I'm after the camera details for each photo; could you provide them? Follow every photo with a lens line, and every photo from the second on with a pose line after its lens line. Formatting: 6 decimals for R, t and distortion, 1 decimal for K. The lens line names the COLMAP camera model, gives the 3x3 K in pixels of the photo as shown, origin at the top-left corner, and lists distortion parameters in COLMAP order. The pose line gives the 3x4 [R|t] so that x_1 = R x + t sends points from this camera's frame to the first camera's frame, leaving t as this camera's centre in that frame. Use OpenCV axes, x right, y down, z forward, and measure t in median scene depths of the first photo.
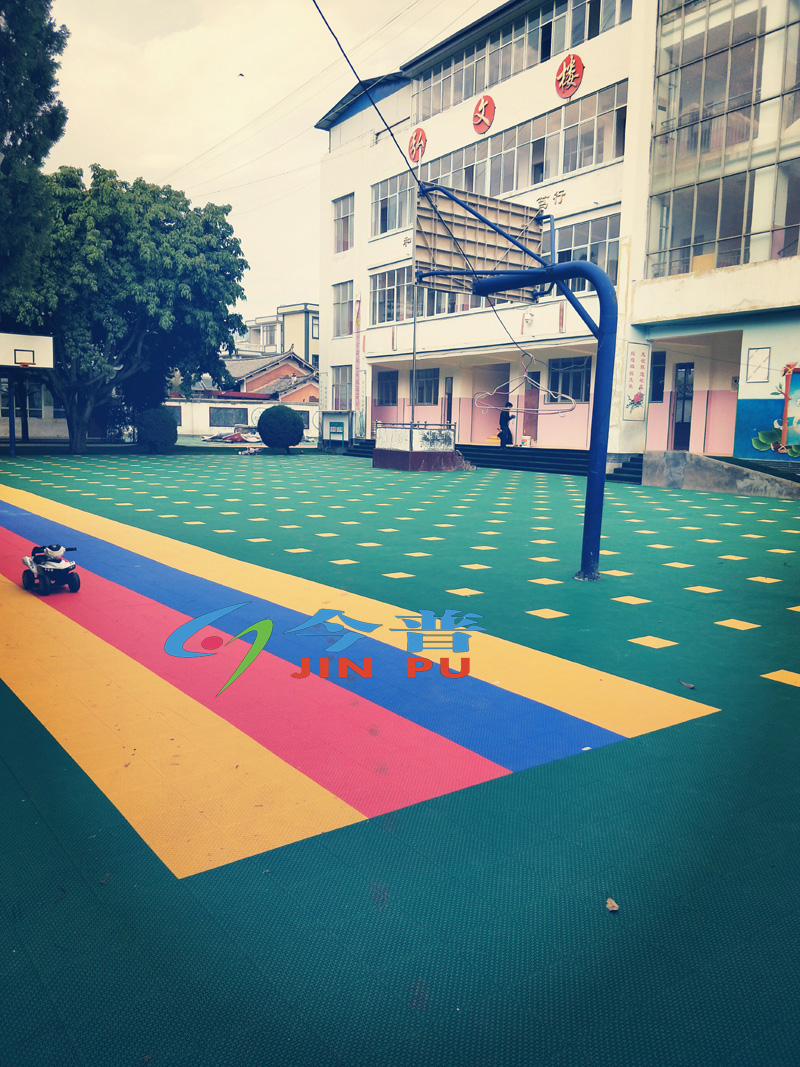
lens RADIAL K [[819.3, 0, 399.6], [0, 819.3, 552.9], [0, 0, 1]] dist [0.073352, -0.070338]
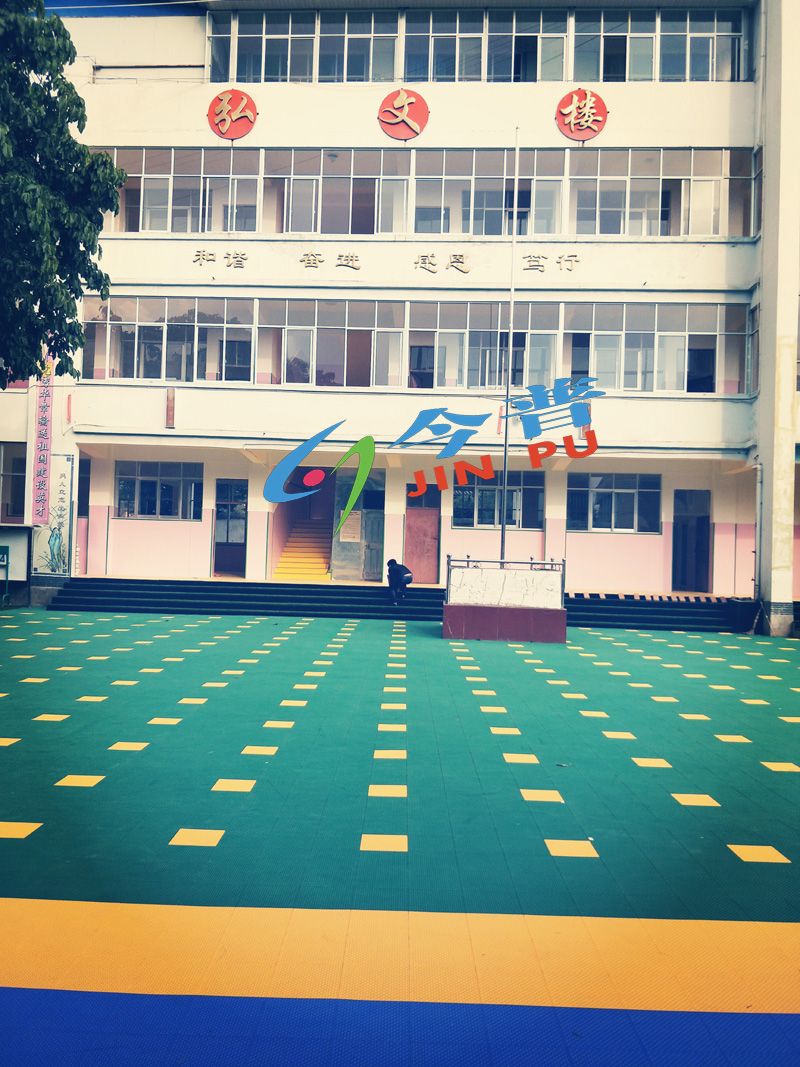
lens RADIAL K [[819.3, 0, 399.6], [0, 819.3, 552.9], [0, 0, 1]] dist [0.073352, -0.070338]
pose [[0.609913, -0.000436, 0.792468, -0.454707], [0.106600, 0.990956, -0.081498, -0.113558], [-0.785266, 0.134184, 0.604444, 0.646701]]
